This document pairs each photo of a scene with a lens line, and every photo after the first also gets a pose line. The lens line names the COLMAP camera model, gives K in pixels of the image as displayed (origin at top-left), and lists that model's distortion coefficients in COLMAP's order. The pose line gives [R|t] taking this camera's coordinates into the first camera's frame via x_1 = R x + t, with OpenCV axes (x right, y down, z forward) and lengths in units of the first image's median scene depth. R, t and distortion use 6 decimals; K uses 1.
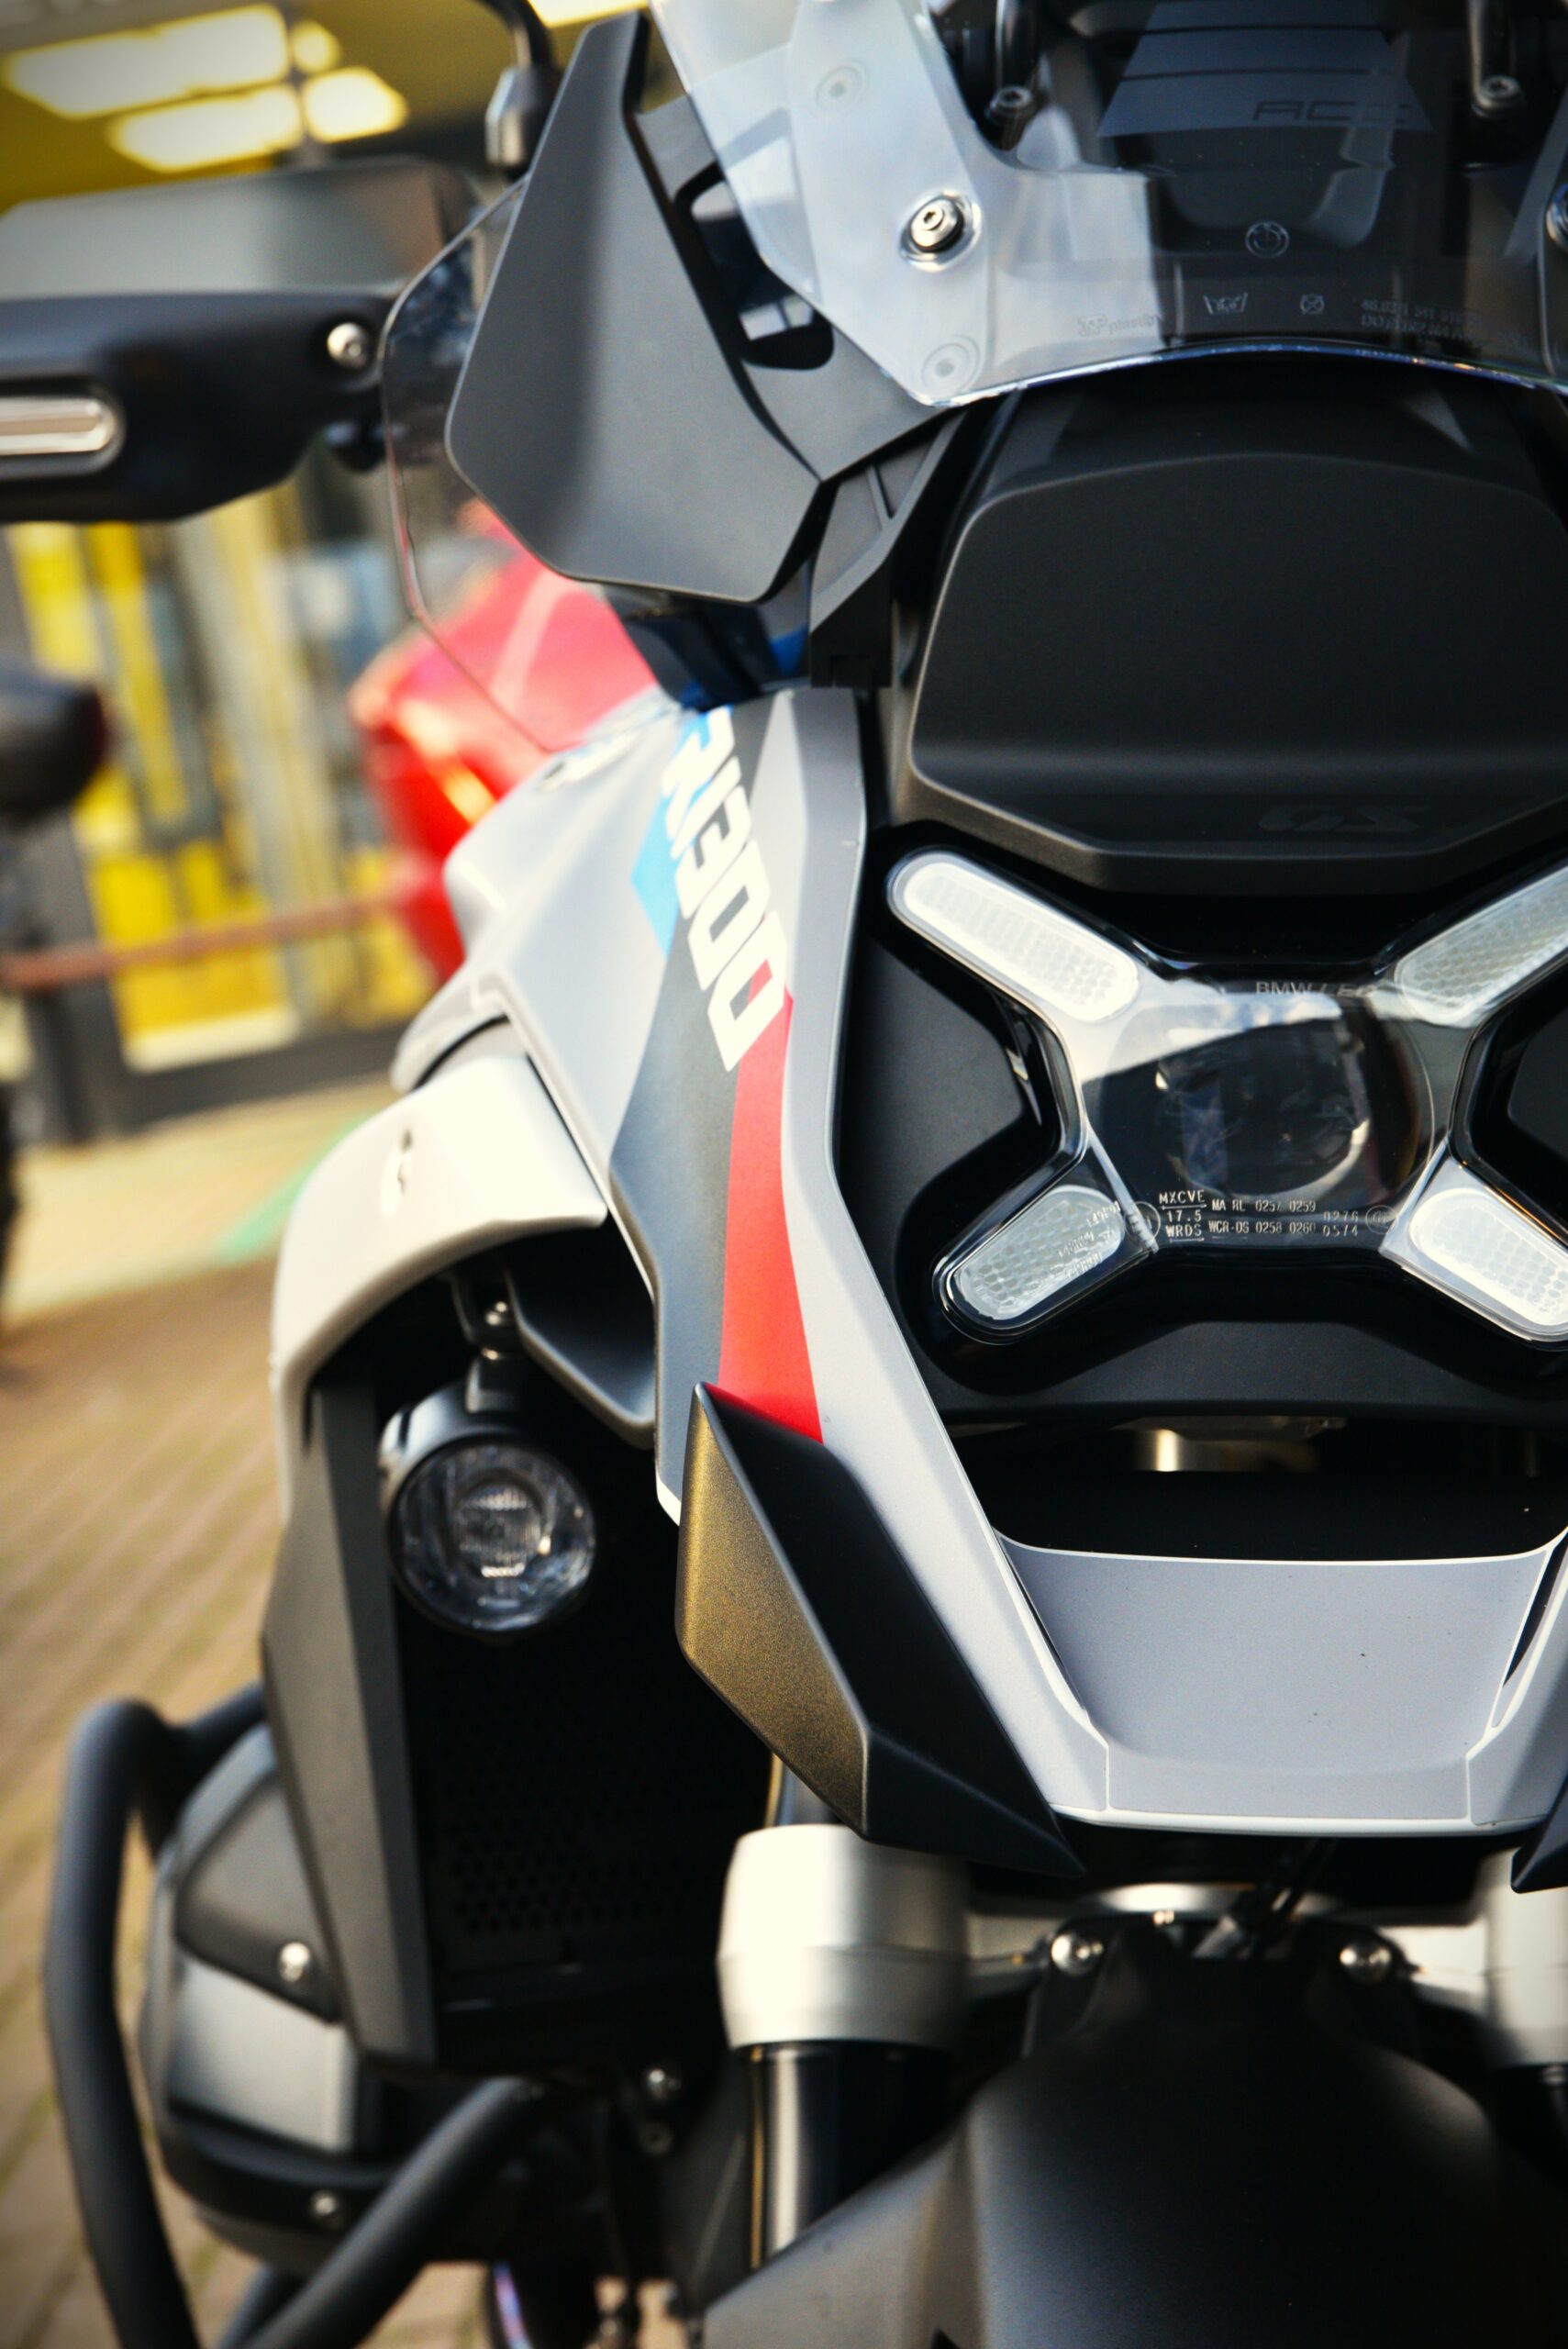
lens RADIAL K [[4590.1, 0, 778.7], [0, 4590.1, 1164.6], [0, 0, 1]] dist [0.268428, 0.000000]
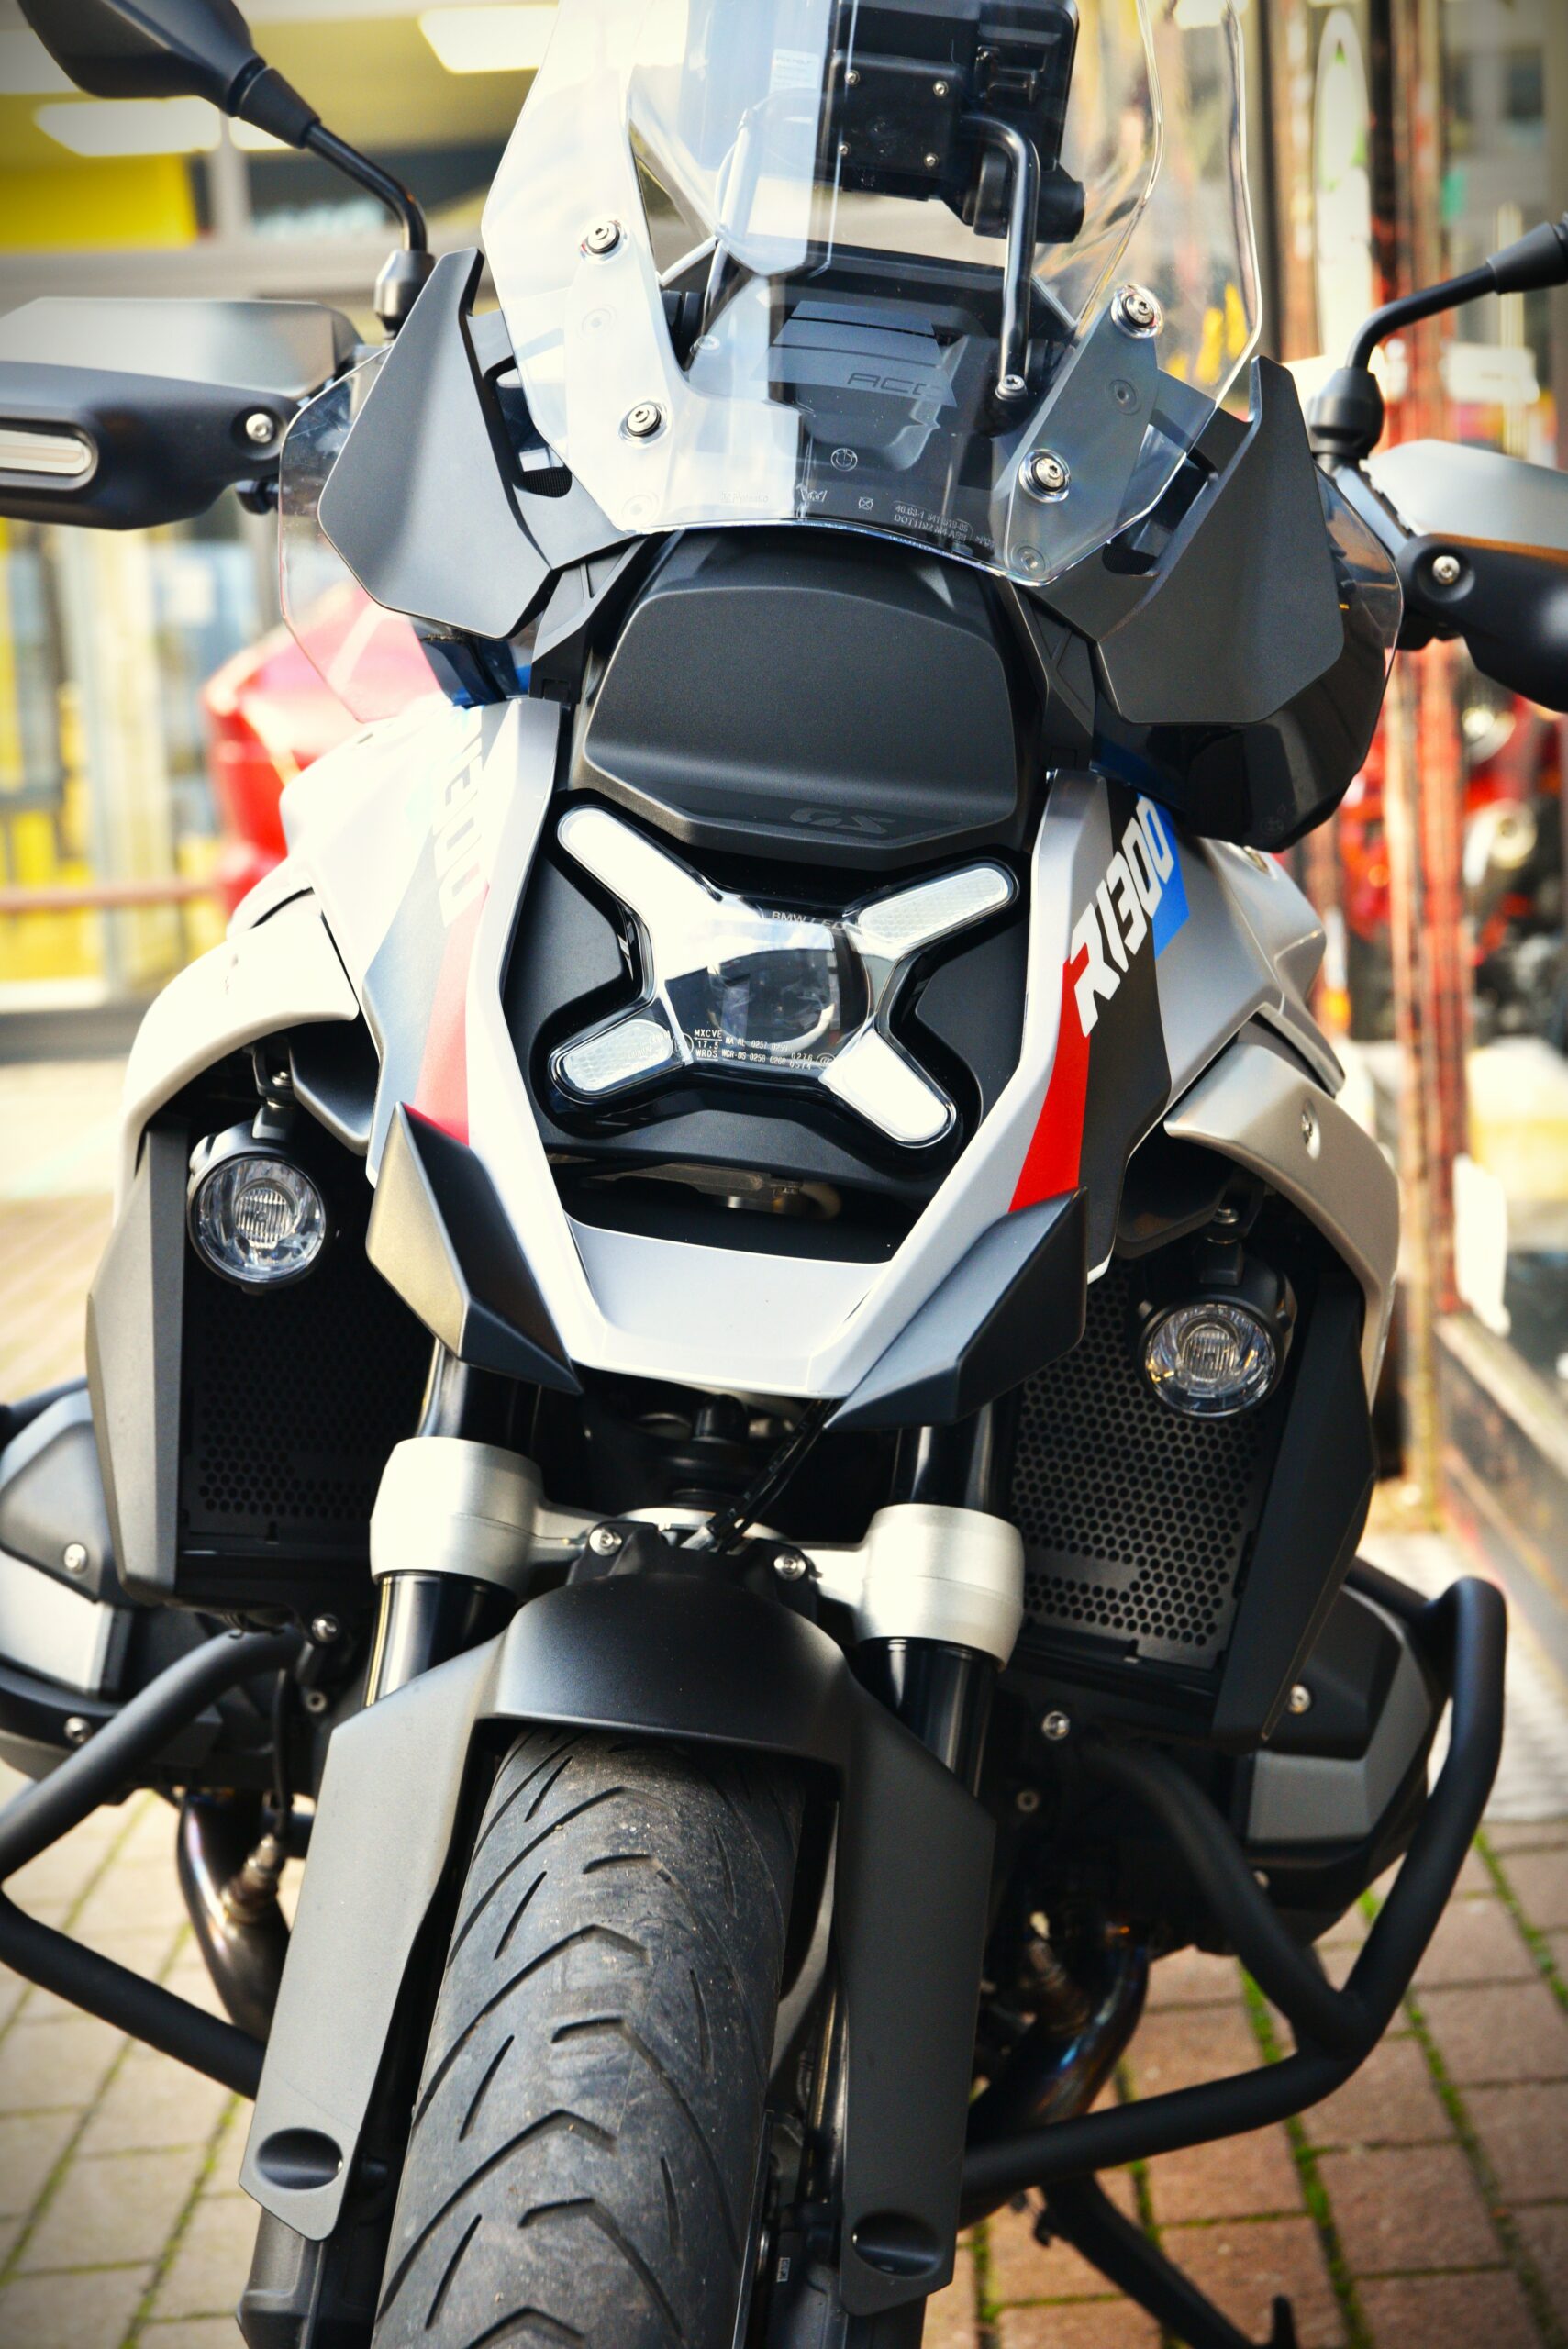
lens RADIAL K [[4590.1, 0, 791.4], [0, 4590.1, 1188.2], [0, 0, 1]] dist [0.268428, 0.000000]
pose [[0.990765, 0.126845, 0.047913, 0.039309], [-0.126417, 0.991906, -0.011872, 0.066784], [-0.049031, 0.005705, 0.998781, -0.548758]]
